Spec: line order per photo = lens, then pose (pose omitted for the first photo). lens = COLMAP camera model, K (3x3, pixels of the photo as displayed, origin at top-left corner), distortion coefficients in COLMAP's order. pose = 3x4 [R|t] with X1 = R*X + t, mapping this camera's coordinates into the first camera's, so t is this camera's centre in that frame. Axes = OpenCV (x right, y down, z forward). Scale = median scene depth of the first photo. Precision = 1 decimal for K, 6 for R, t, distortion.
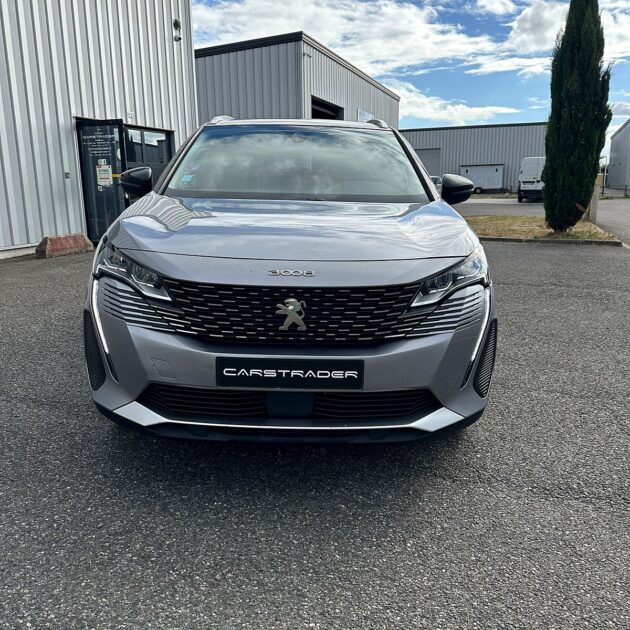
lens RADIAL K [[612.3, 0, 315.0], [0, 612.3, 315.0], [0, 0, 1]] dist [0.034116, -0.031556]
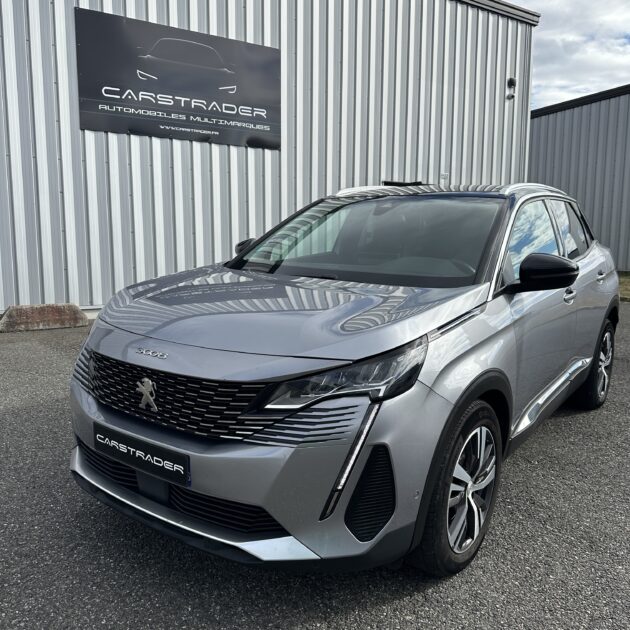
lens RADIAL K [[612.3, 0, 315.0], [0, 612.3, 315.0], [0, 0, 1]] dist [0.034116, -0.031556]
pose [[0.791646, 0.091892, -0.604030, 0.730860], [-0.140933, 0.989429, -0.034184, -0.125550], [0.594503, 0.112190, 0.796228, 0.333148]]
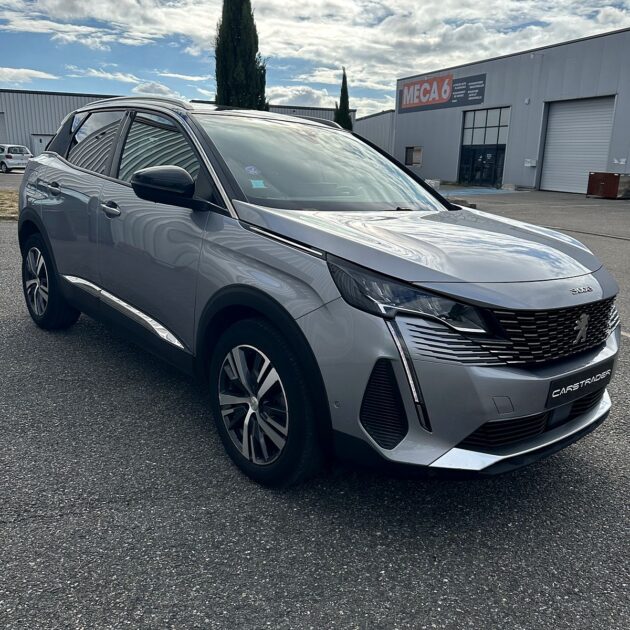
lens RADIAL K [[613.1, 0, 315.0], [0, 613.1, 315.0], [0, 0, 1]] dist [0.002390, 0.000240]
pose [[0.749565, -0.132809, 0.648470, -1.036409], [0.101995, 0.991139, 0.085093, -0.156839], [-0.654025, 0.002358, 0.756469, 0.461213]]
